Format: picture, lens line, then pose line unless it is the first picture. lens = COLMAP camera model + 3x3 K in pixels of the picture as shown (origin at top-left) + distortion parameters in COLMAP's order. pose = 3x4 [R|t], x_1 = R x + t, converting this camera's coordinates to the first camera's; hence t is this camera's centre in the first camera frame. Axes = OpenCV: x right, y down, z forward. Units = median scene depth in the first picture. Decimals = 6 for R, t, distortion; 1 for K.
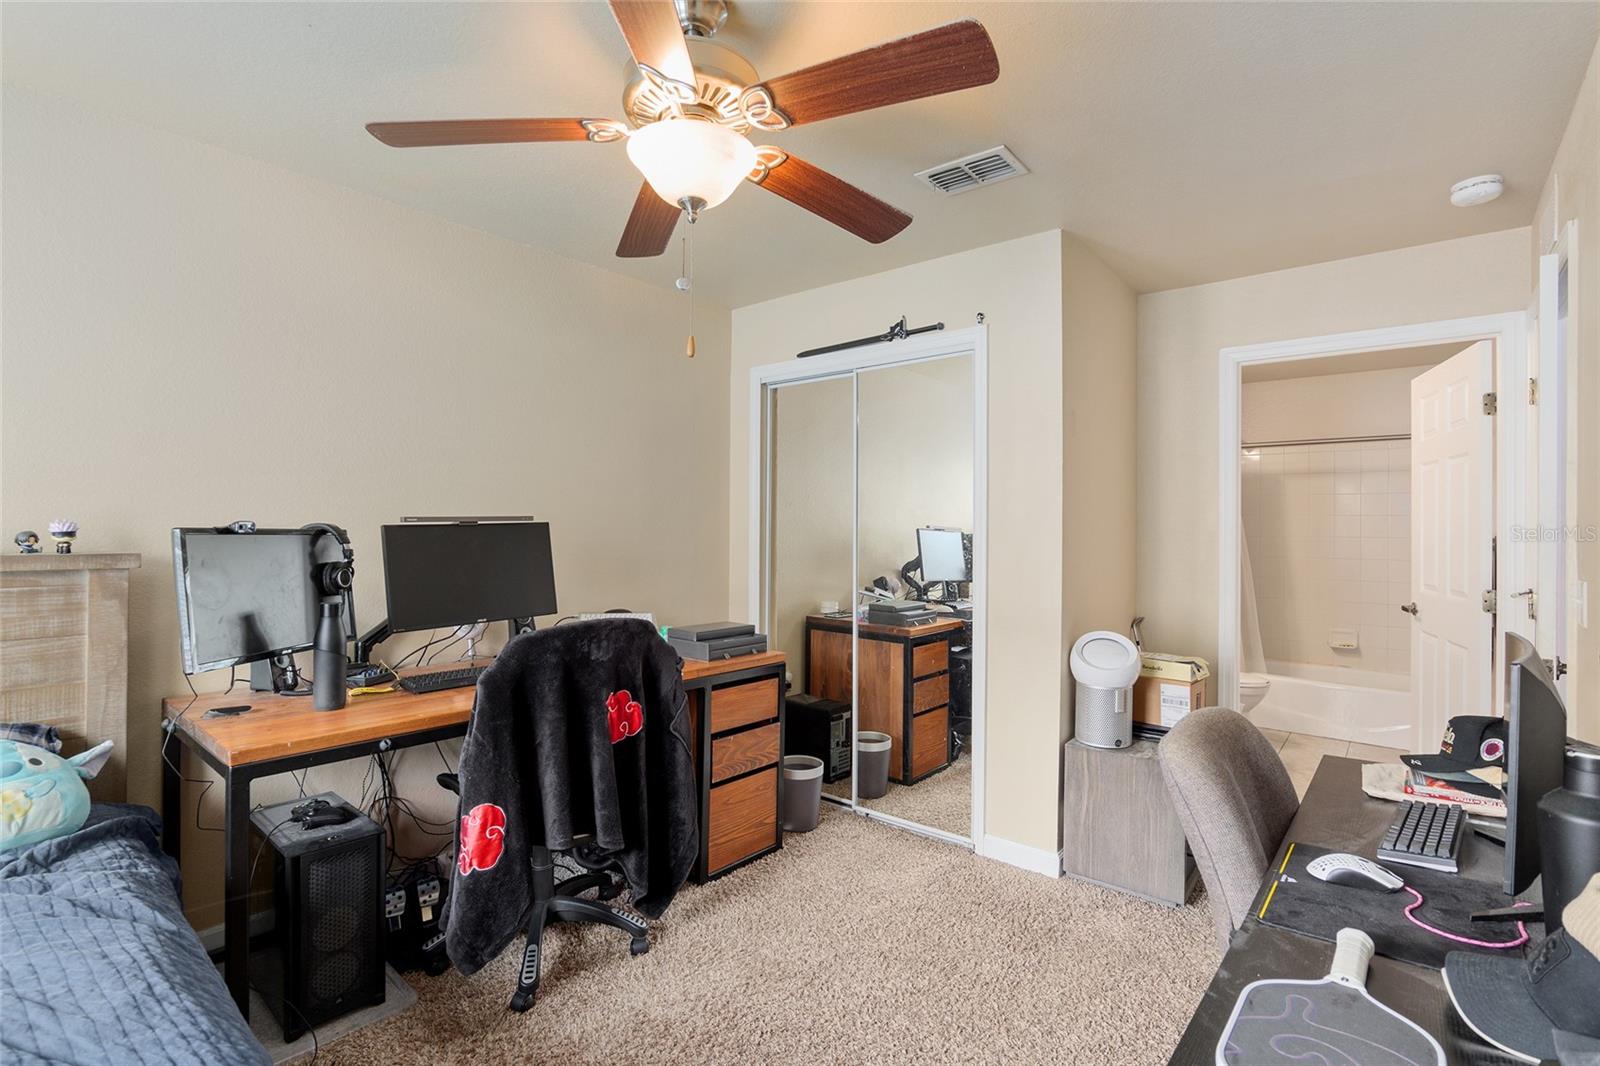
lens RADIAL K [[757.9, 0, 800.0], [0, 757.9, 533.0], [0, 0, 1]] dist [-0.024074, 0.005011]
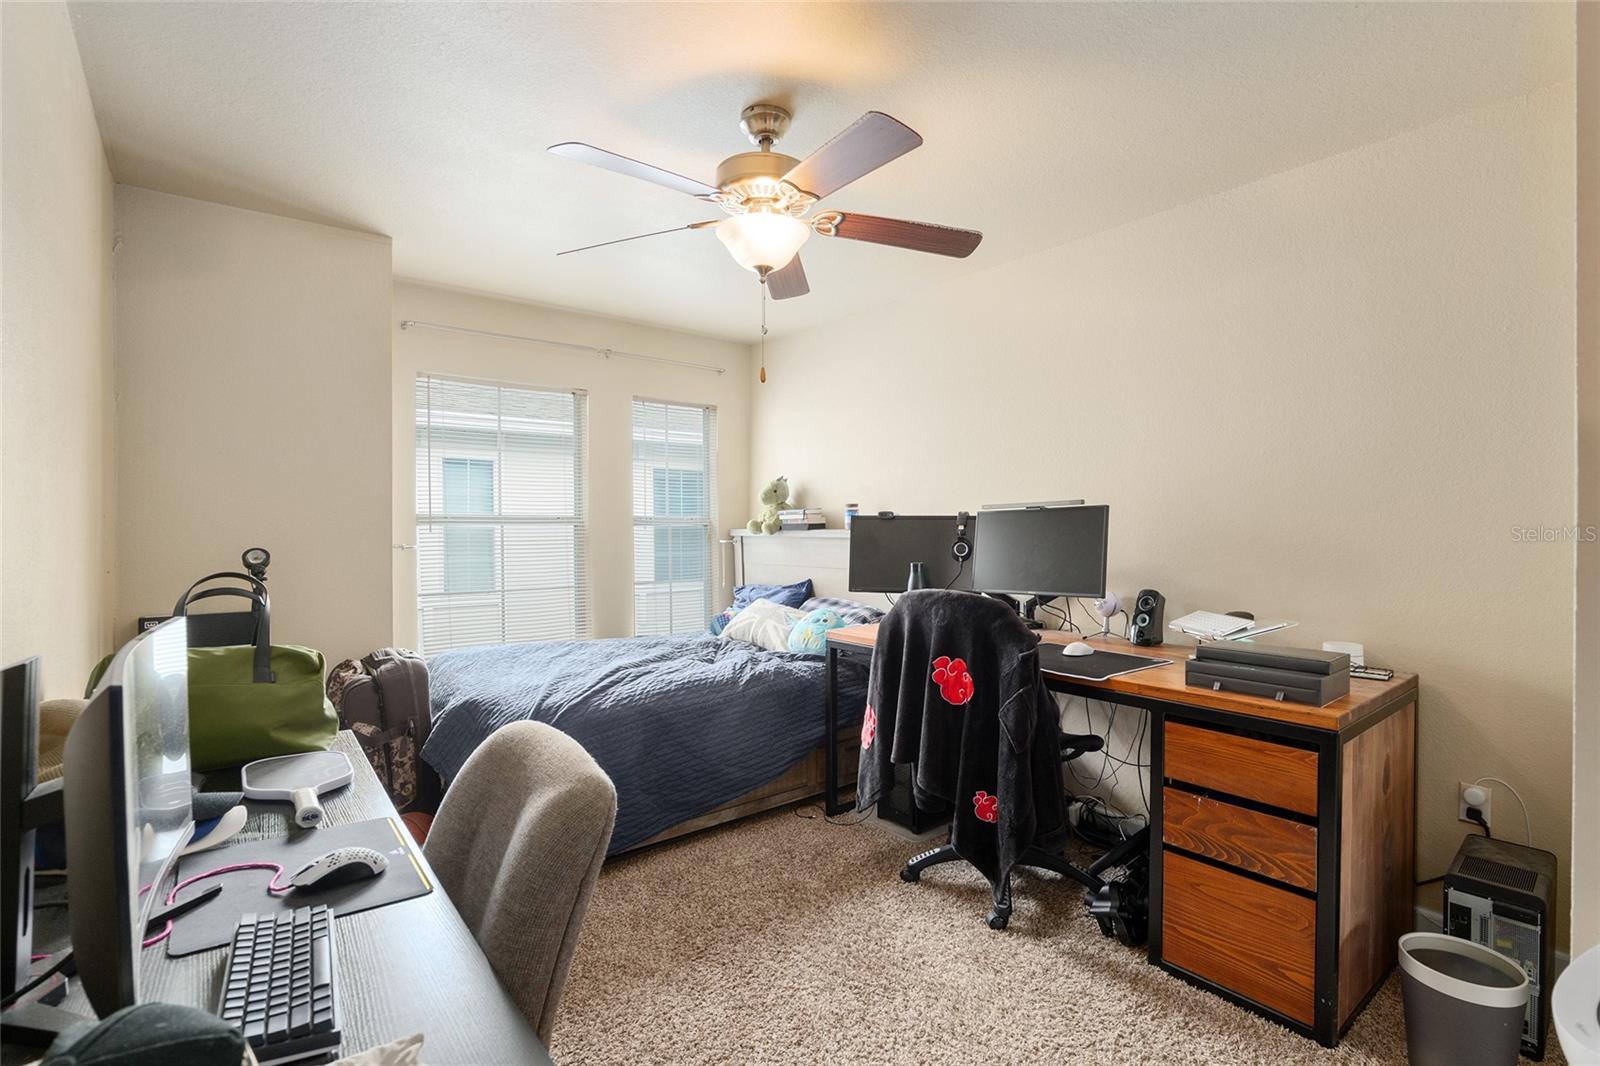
lens RADIAL K [[757.9, 0, 800.0], [0, 757.9, 533.0], [0, 0, 1]] dist [-0.024074, 0.005011]
pose [[-0.213420, 0.004049, -0.976952, 0.714043], [-0.002158, 0.999987, 0.004616, 0.018395], [0.976958, 0.003094, -0.213409, 0.821242]]
